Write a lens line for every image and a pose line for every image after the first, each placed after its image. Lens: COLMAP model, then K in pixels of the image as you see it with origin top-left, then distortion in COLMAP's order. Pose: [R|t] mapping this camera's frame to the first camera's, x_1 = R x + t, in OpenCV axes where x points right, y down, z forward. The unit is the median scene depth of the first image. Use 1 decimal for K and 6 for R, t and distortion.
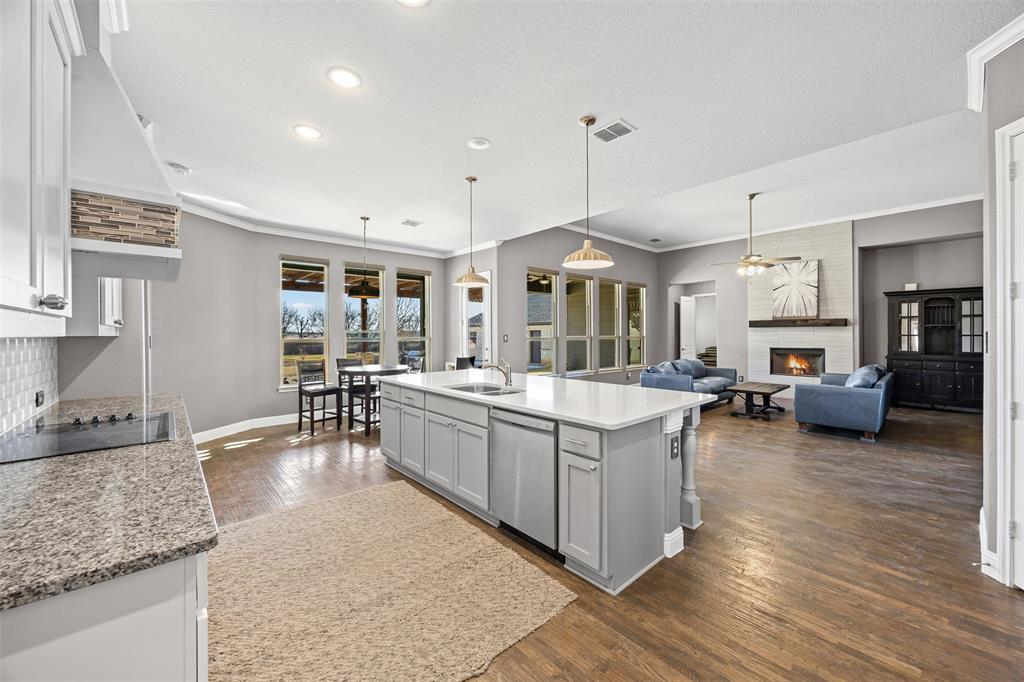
lens RADIAL K [[389.1, 0, 516.0], [0, 389.1, 336.0], [0, 0, 1]] dist [-0.000664, -0.000111]
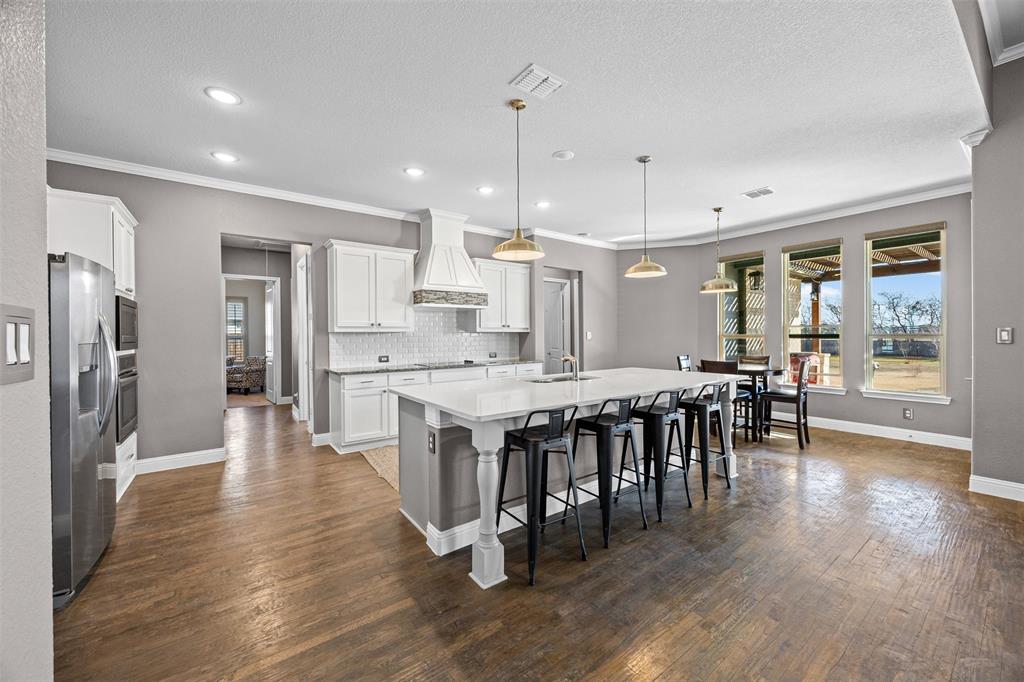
lens RADIAL K [[389.1, 0, 513.0], [0, 389.1, 337.9], [0, 0, 1]] dist [-0.000664, -0.000111]
pose [[-0.099037, 0.013449, -0.994993, 0.435492], [0.003653, 0.999907, 0.013152, -0.000029], [0.995077, -0.002332, -0.099077, 0.412452]]
